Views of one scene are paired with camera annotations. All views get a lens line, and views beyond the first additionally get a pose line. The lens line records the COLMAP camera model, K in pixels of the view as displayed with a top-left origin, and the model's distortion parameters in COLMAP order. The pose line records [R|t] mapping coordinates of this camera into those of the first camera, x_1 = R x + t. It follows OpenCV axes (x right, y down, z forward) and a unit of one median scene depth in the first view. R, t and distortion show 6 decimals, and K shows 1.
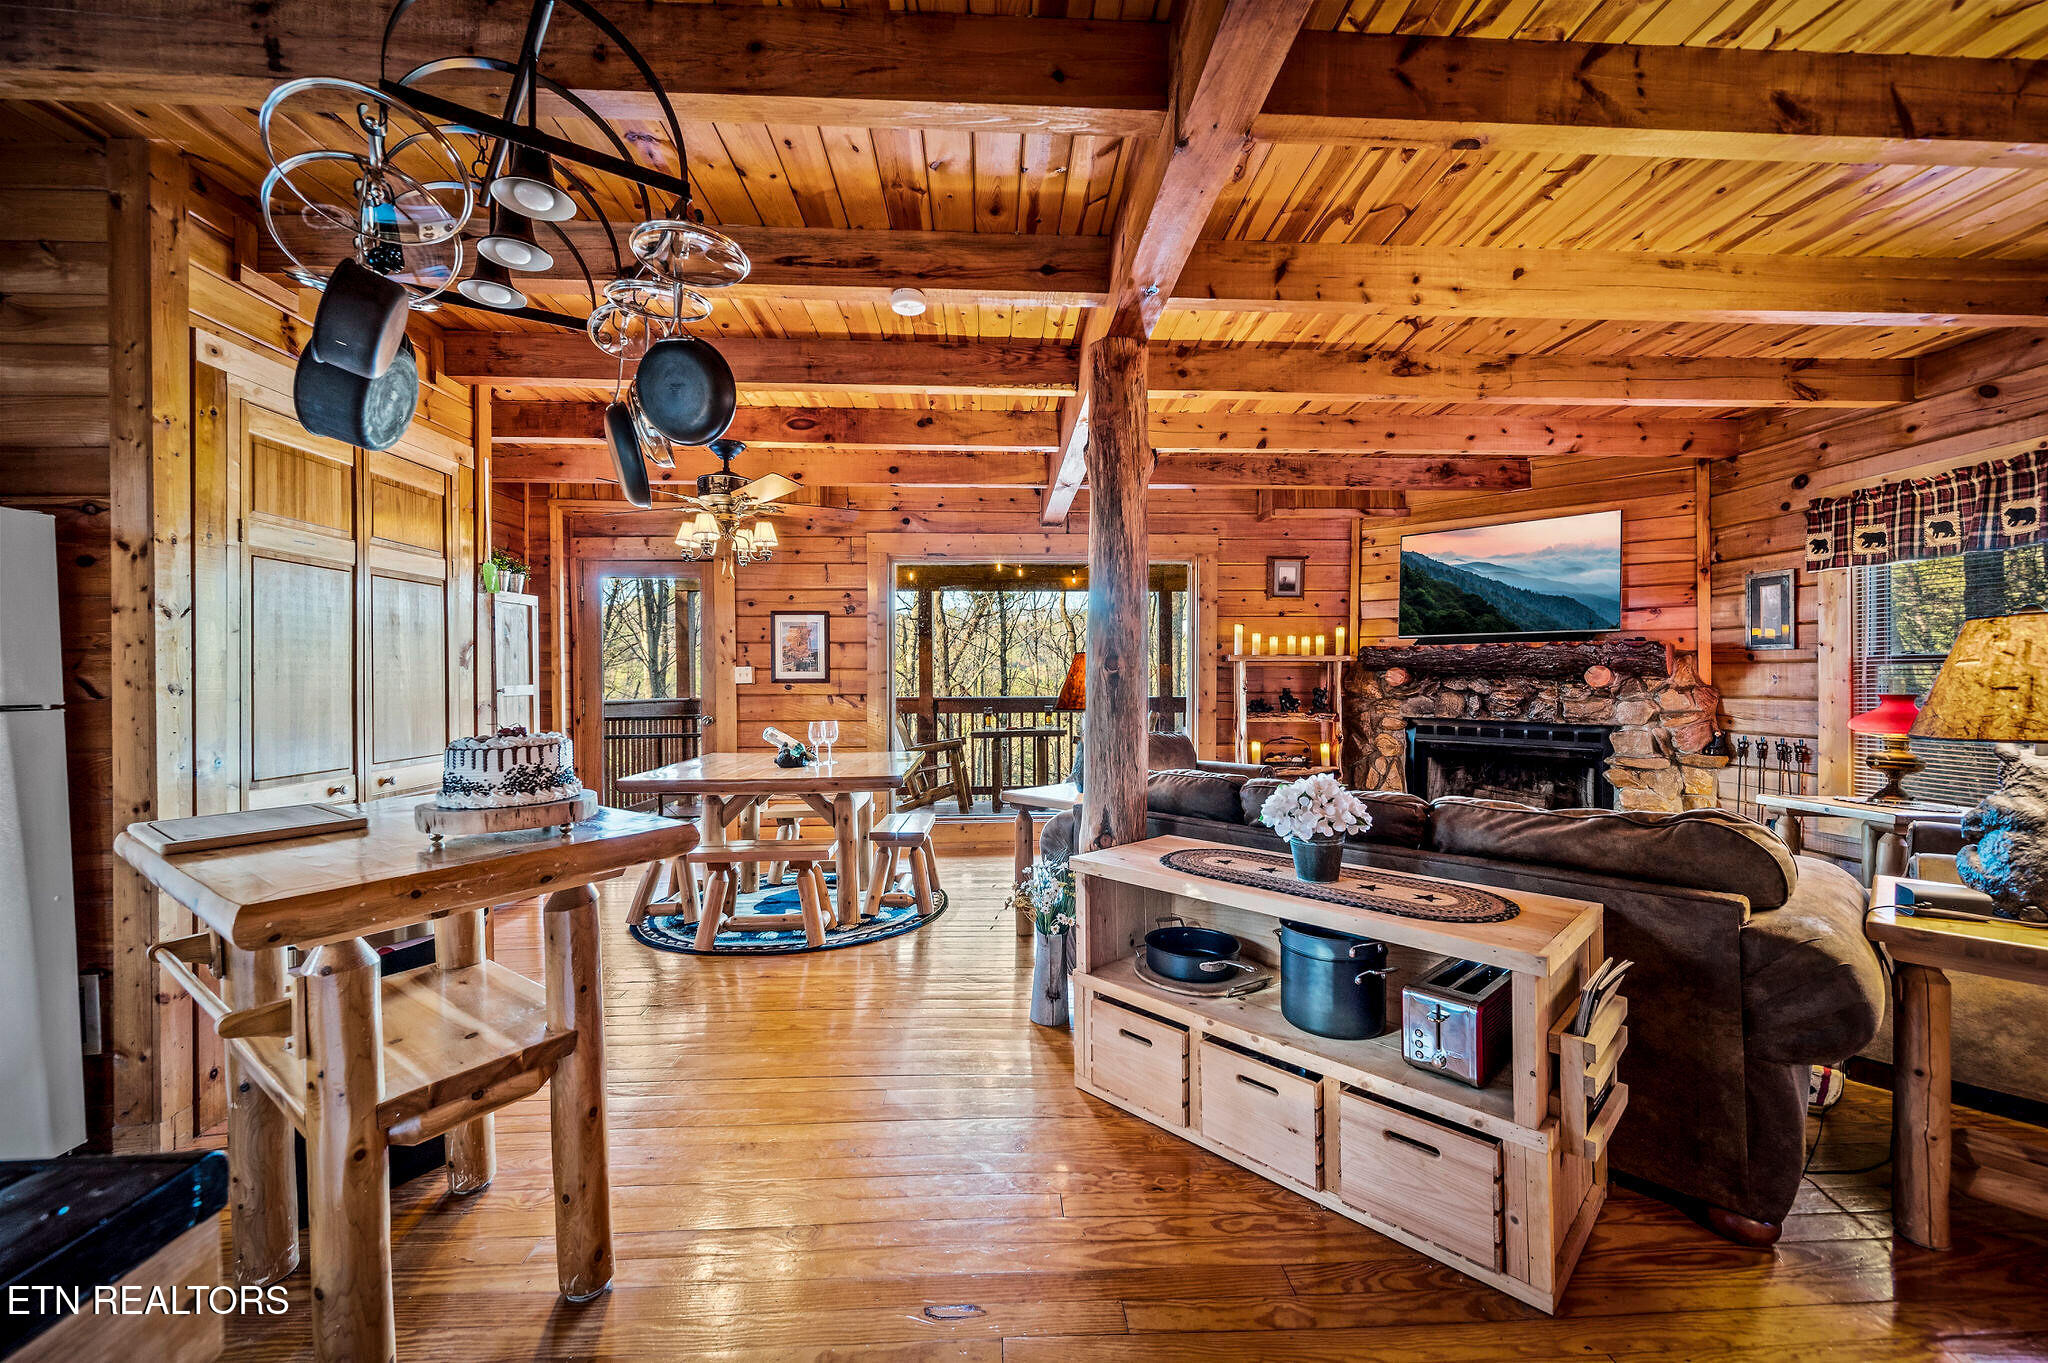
lens RADIAL K [[817.0, 0, 1018.5], [0, 817.0, 680.4], [0, 0, 1]] dist [-0.006363, 0.000891]
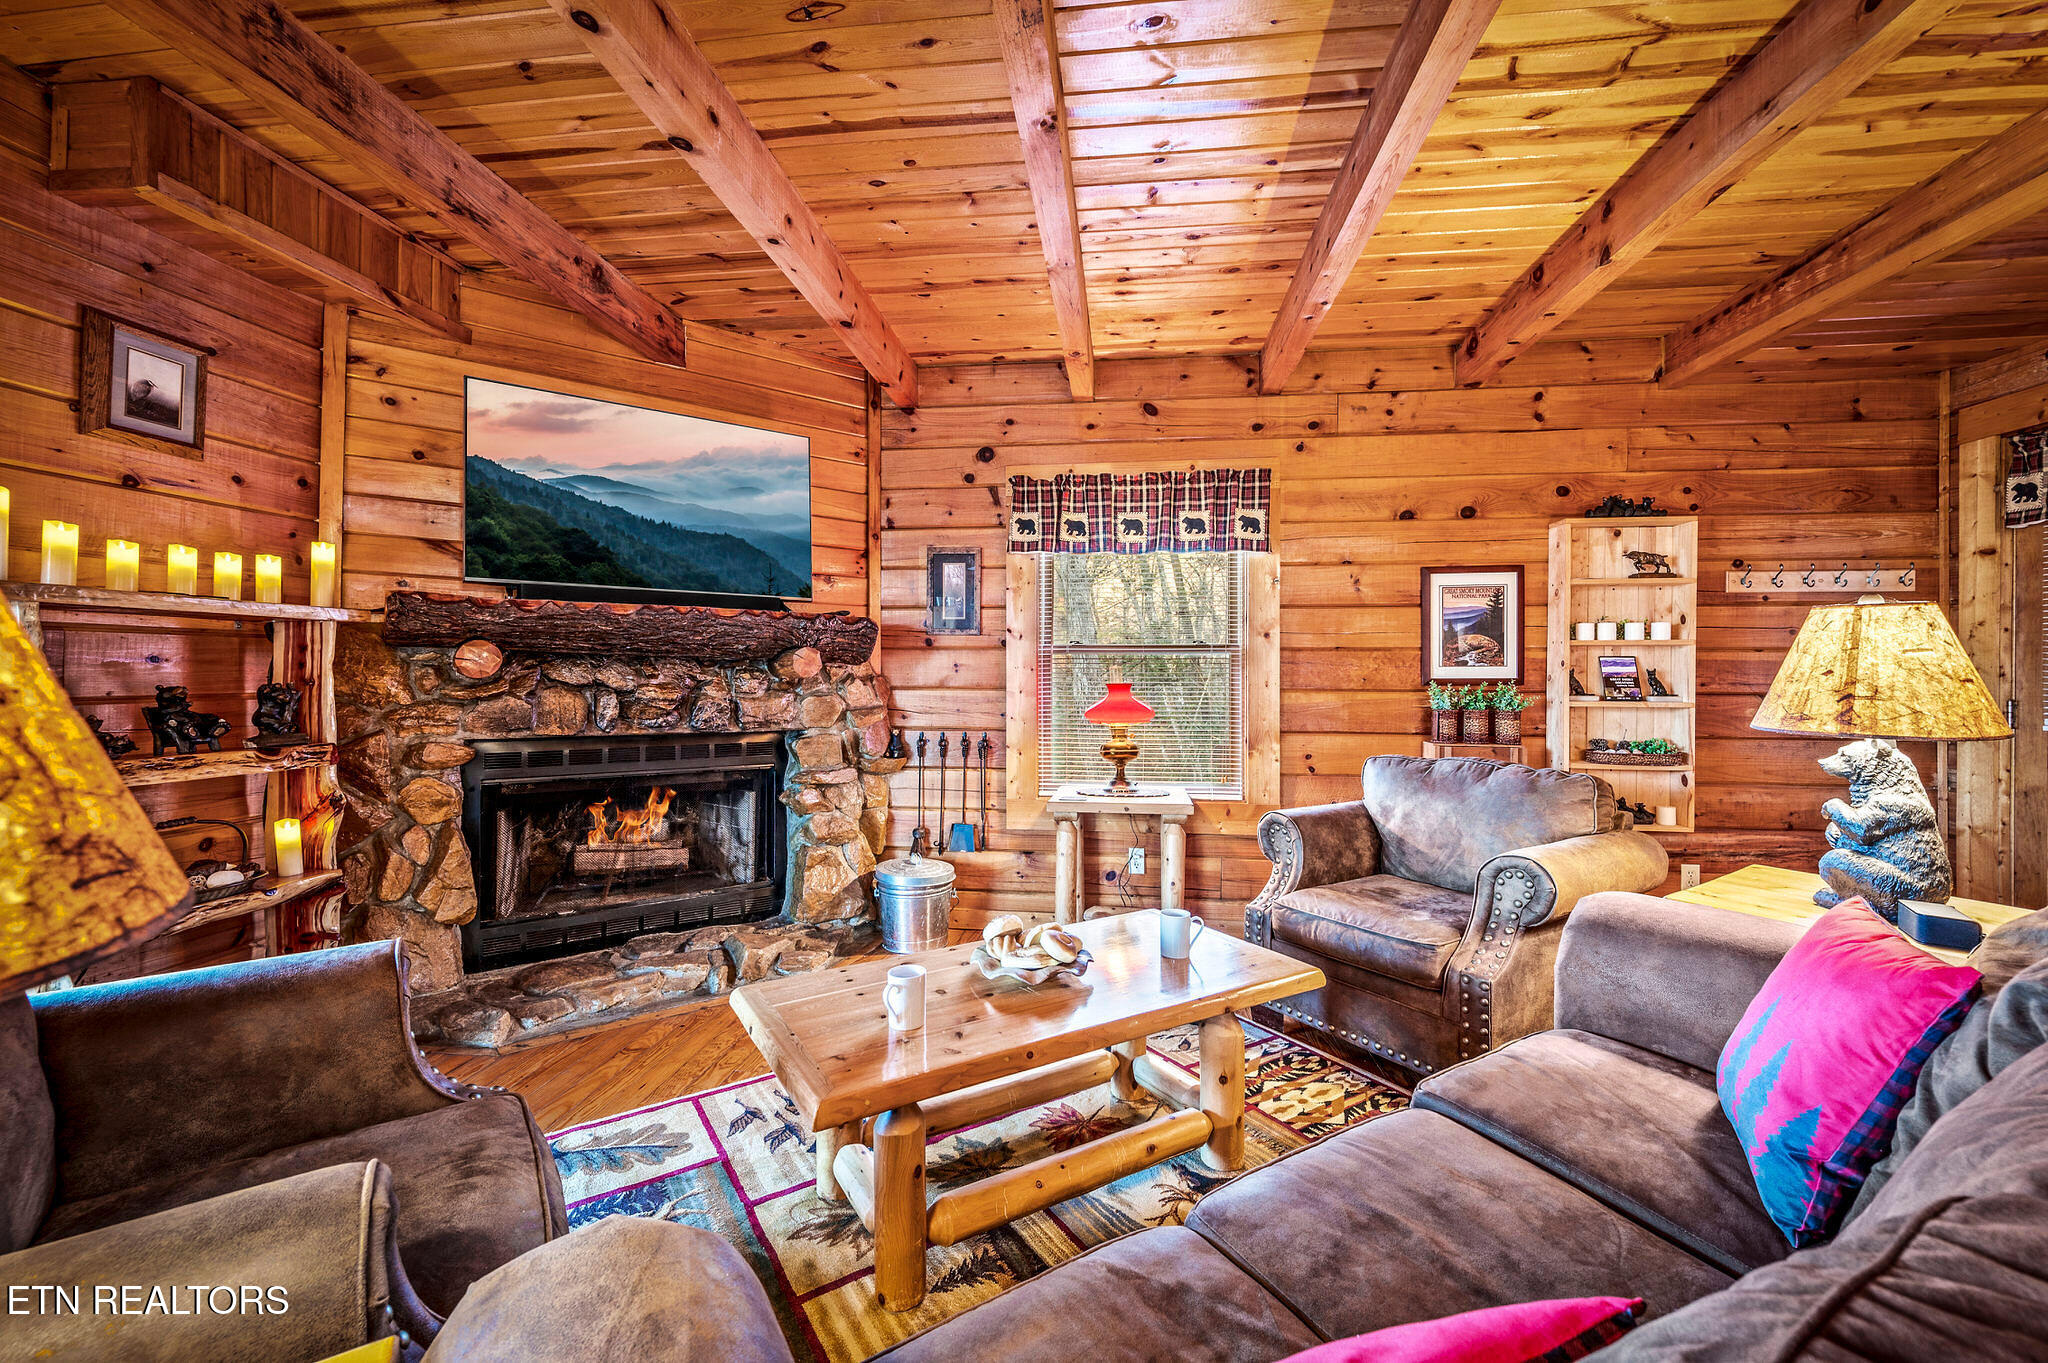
lens RADIAL K [[817.0, 0, 1016.0], [0, 817.0, 668.0], [0, 0, 1]] dist [-0.006363, 0.000891]
pose [[0.167549, 0.003303, 0.985858, 0.046301], [-0.003728, 0.999989, -0.002716, 0.001218], [-0.985857, -0.003220, 0.167560, 0.752837]]
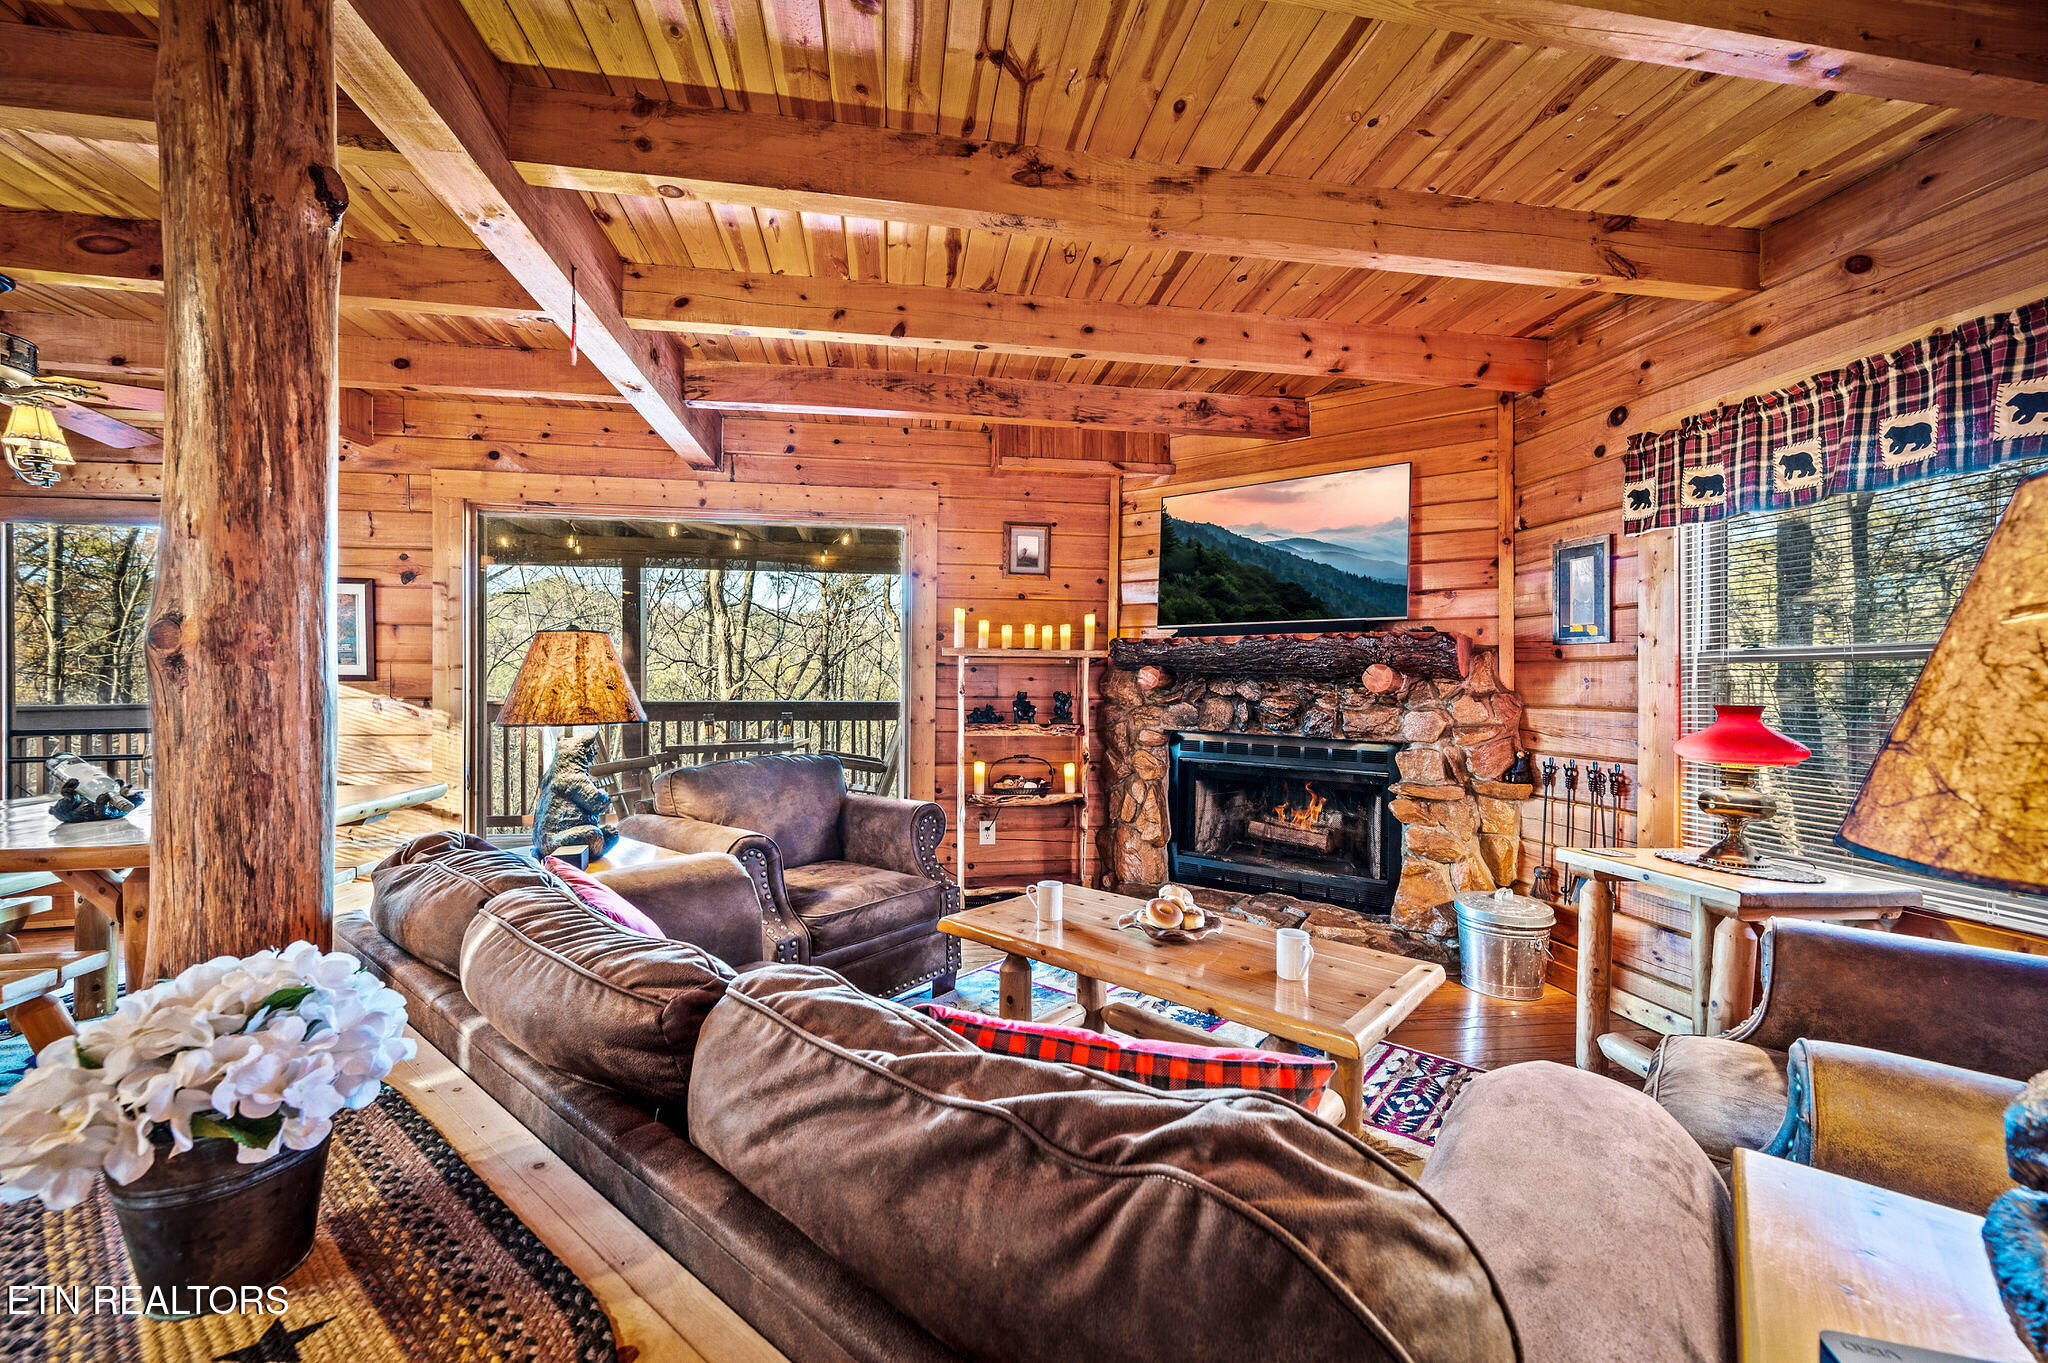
lens RADIAL K [[817.0, 0, 1030.0], [0, 817.0, 681.5], [0, 0, 1]] dist [-0.006363, 0.000891]
pose [[0.991759, 0.006667, 0.127945, 0.314430], [-0.006342, 0.999976, -0.002943, 0.002460], [-0.127962, 0.002107, 0.991777, 0.310080]]
